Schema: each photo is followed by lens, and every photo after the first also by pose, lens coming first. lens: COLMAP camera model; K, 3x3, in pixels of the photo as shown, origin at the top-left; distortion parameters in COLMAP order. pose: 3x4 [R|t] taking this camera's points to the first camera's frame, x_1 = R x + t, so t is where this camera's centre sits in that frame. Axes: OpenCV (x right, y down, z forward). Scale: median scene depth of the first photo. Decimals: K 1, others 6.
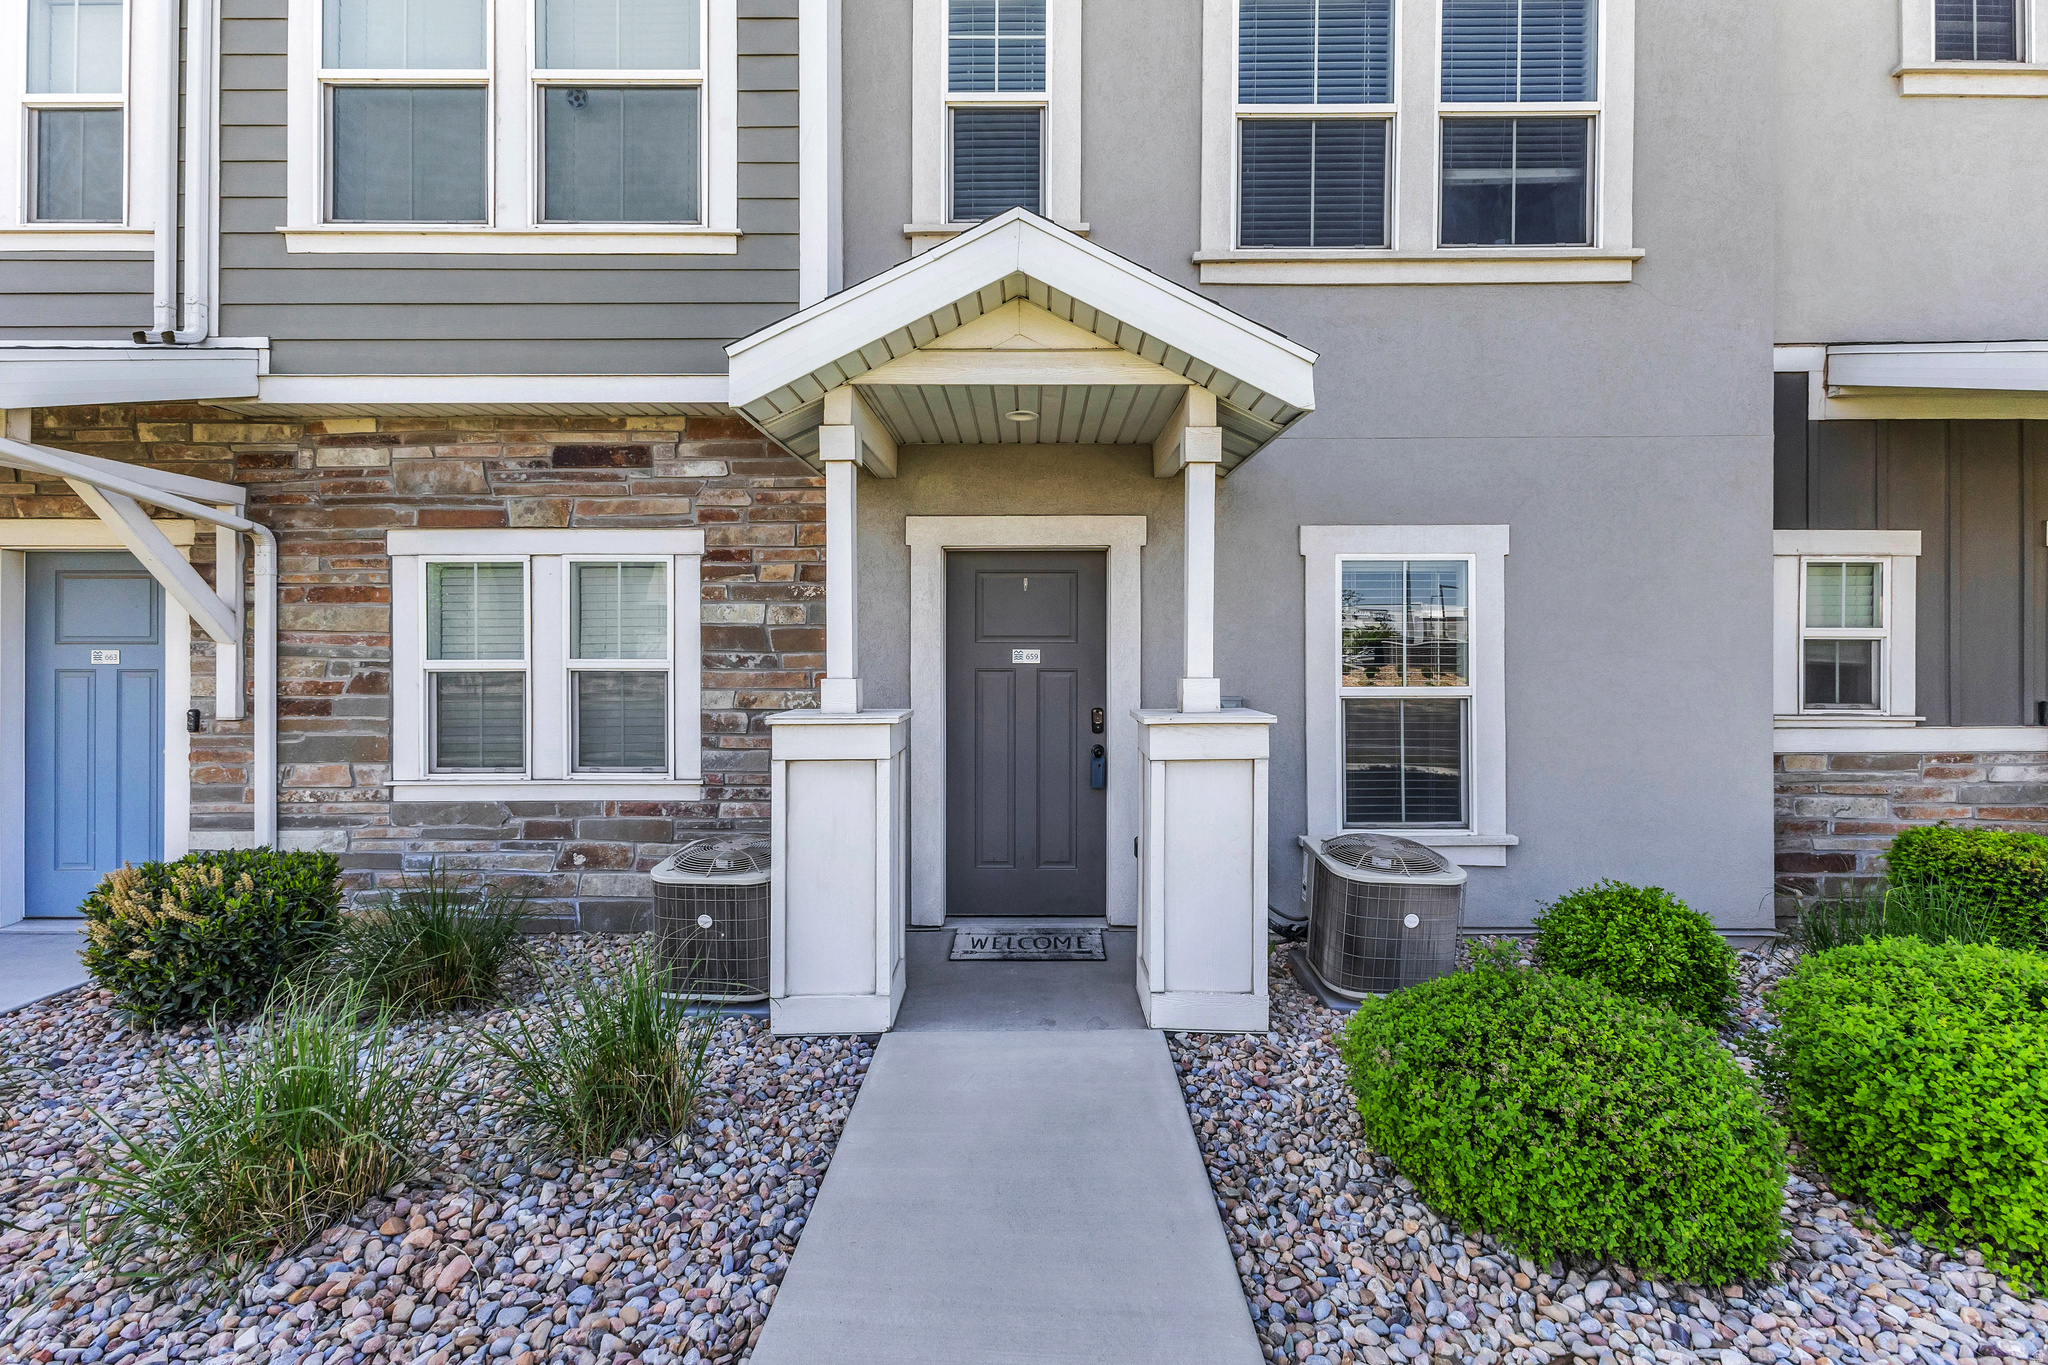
lens RADIAL K [[895.0, 0, 1025.2], [0, 895.0, 664.4], [0, 0, 1]] dist [0.008408, 0.000009]
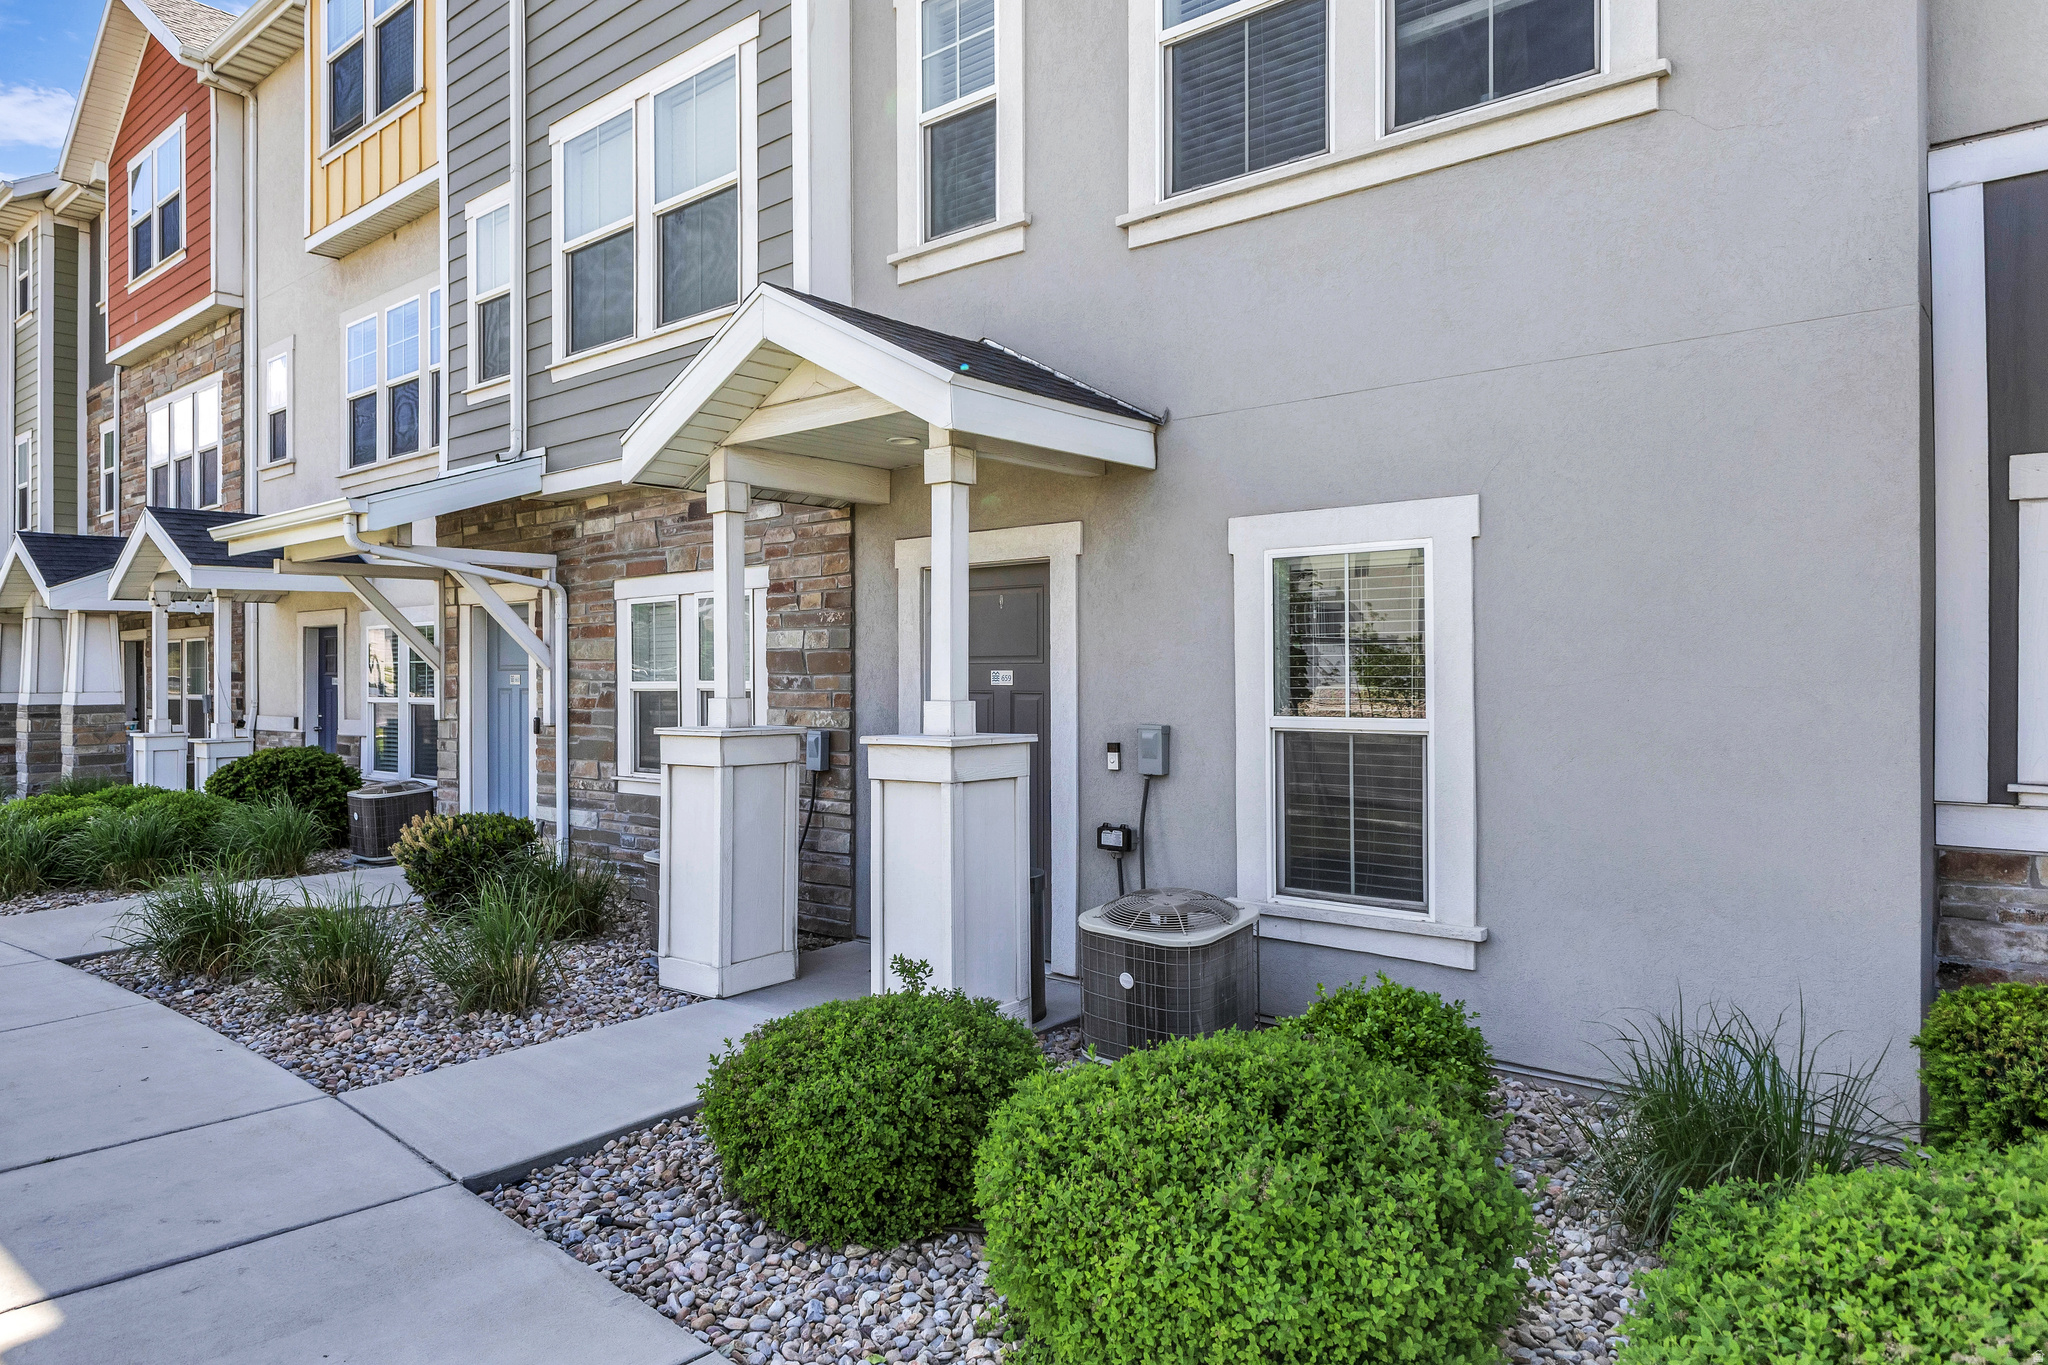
lens RADIAL K [[1274.7, 0, 1024.8], [0, 1274.7, 692.1], [0, 0, 1]] dist [-0.013237, -0.000420]
pose [[0.764120, 0.005918, -0.645047, 0.913791], [-0.001828, 0.999974, 0.007009, -0.003885], [0.645071, -0.004177, 0.764111, -0.009833]]
